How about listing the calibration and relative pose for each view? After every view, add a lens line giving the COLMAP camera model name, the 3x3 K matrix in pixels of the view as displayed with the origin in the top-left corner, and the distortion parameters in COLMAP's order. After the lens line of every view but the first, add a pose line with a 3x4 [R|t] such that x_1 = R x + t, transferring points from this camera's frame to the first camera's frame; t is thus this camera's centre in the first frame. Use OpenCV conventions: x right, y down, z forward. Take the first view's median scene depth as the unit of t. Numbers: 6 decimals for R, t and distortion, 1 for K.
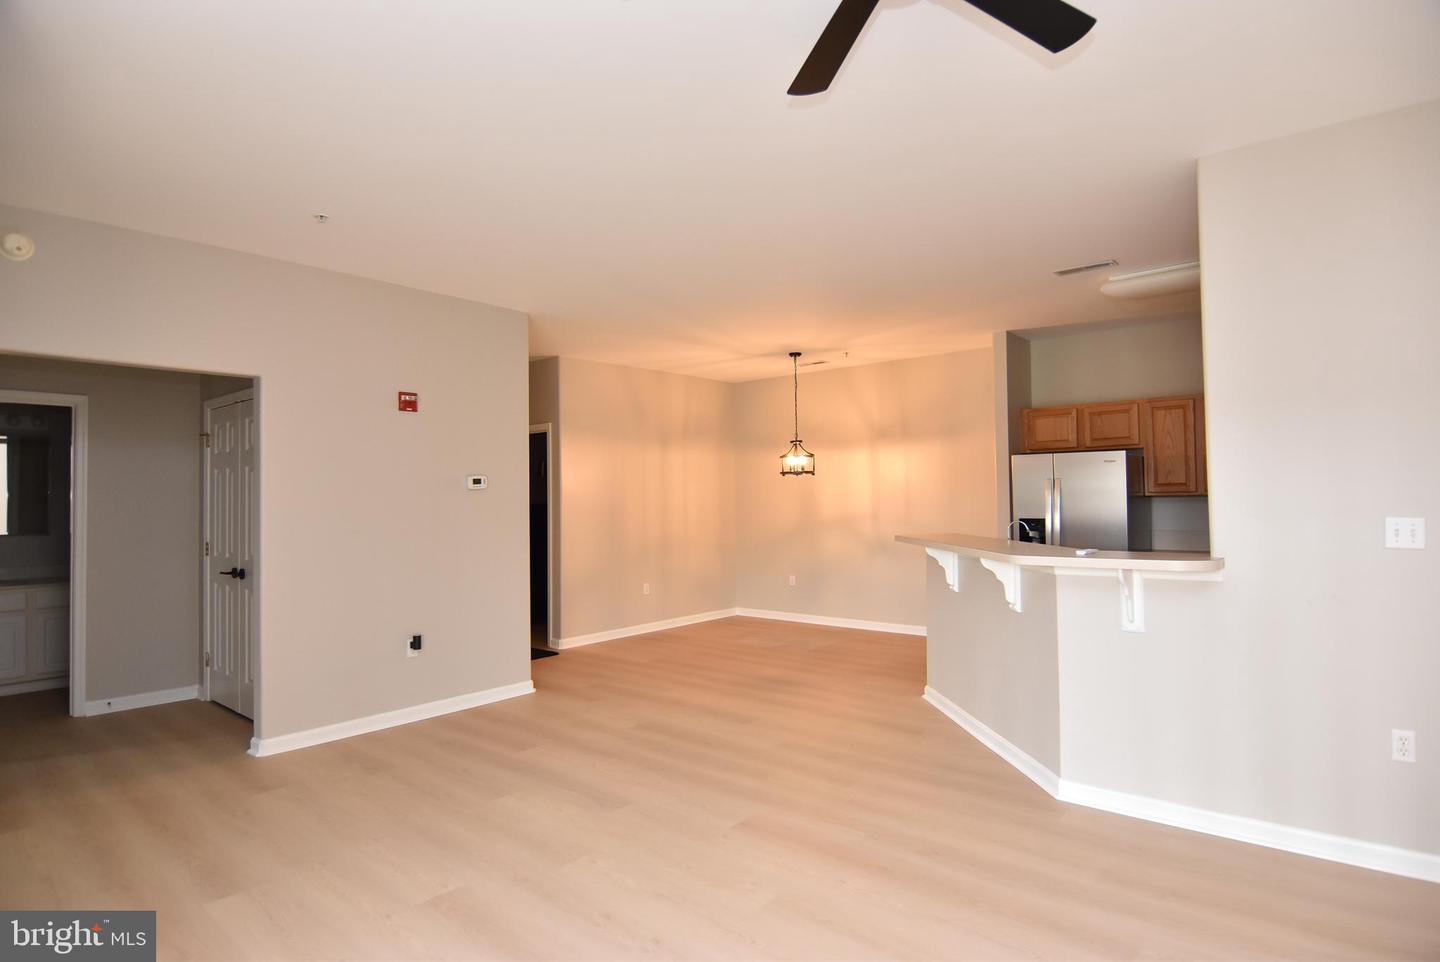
lens RADIAL K [[760.1, 0, 720.0], [0, 760.1, 481.0], [0, 0, 1]] dist [0.004119, -0.016424]
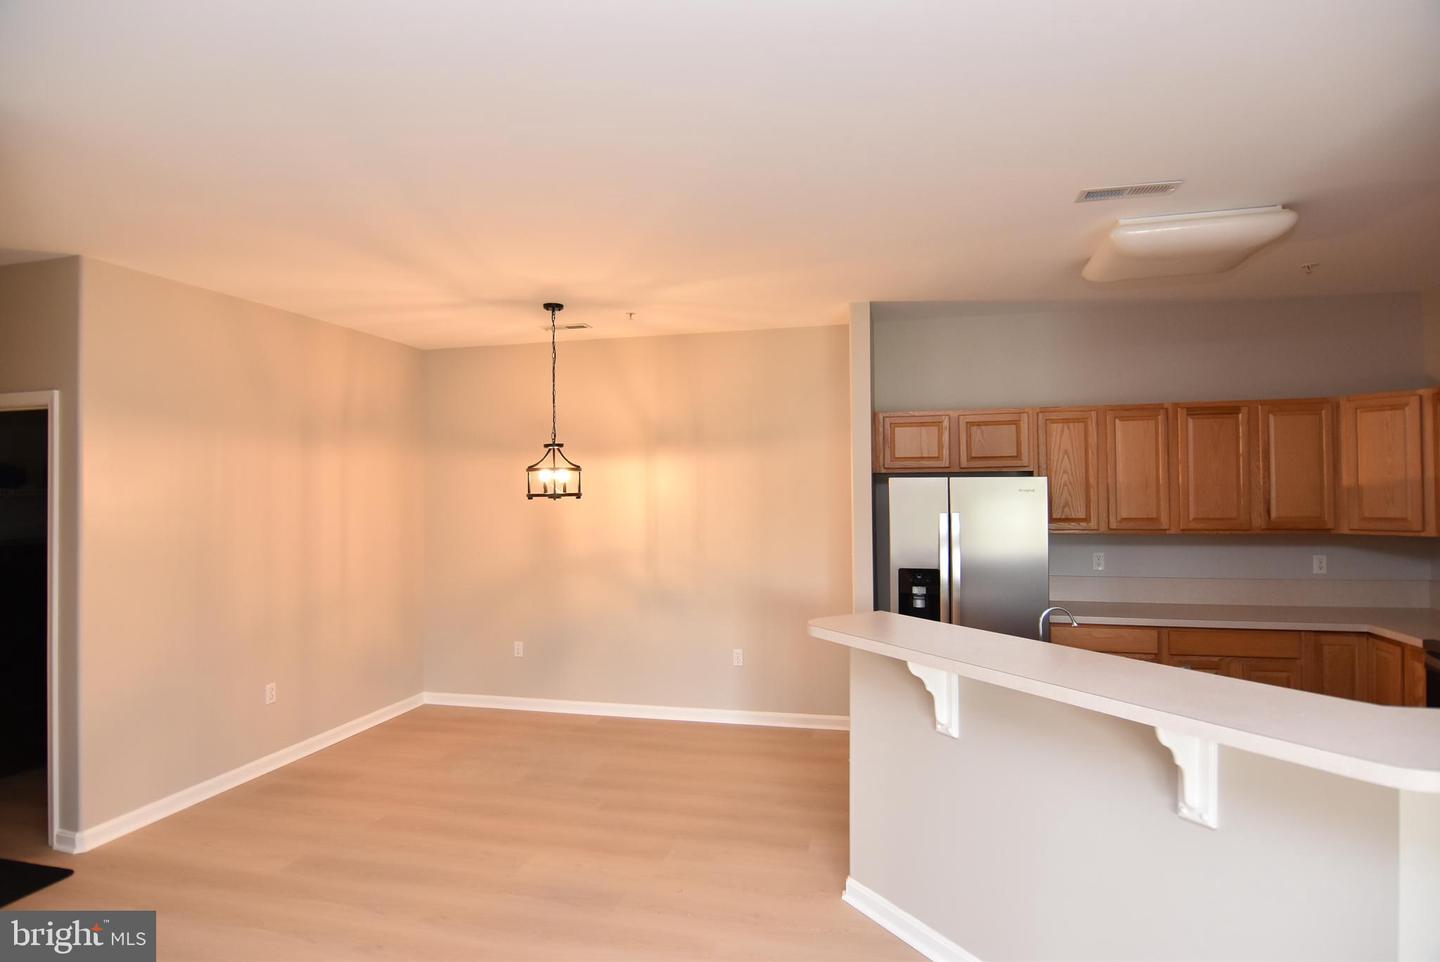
lens RADIAL K [[760.1, 0, 720.0], [0, 760.1, 481.0], [0, 0, 1]] dist [0.004119, -0.016424]
pose [[0.894084, 0.011596, 0.447749, -0.057747], [-0.013403, 0.999910, 0.000868, -0.024955], [-0.447699, -0.006777, 0.894159, 0.375658]]
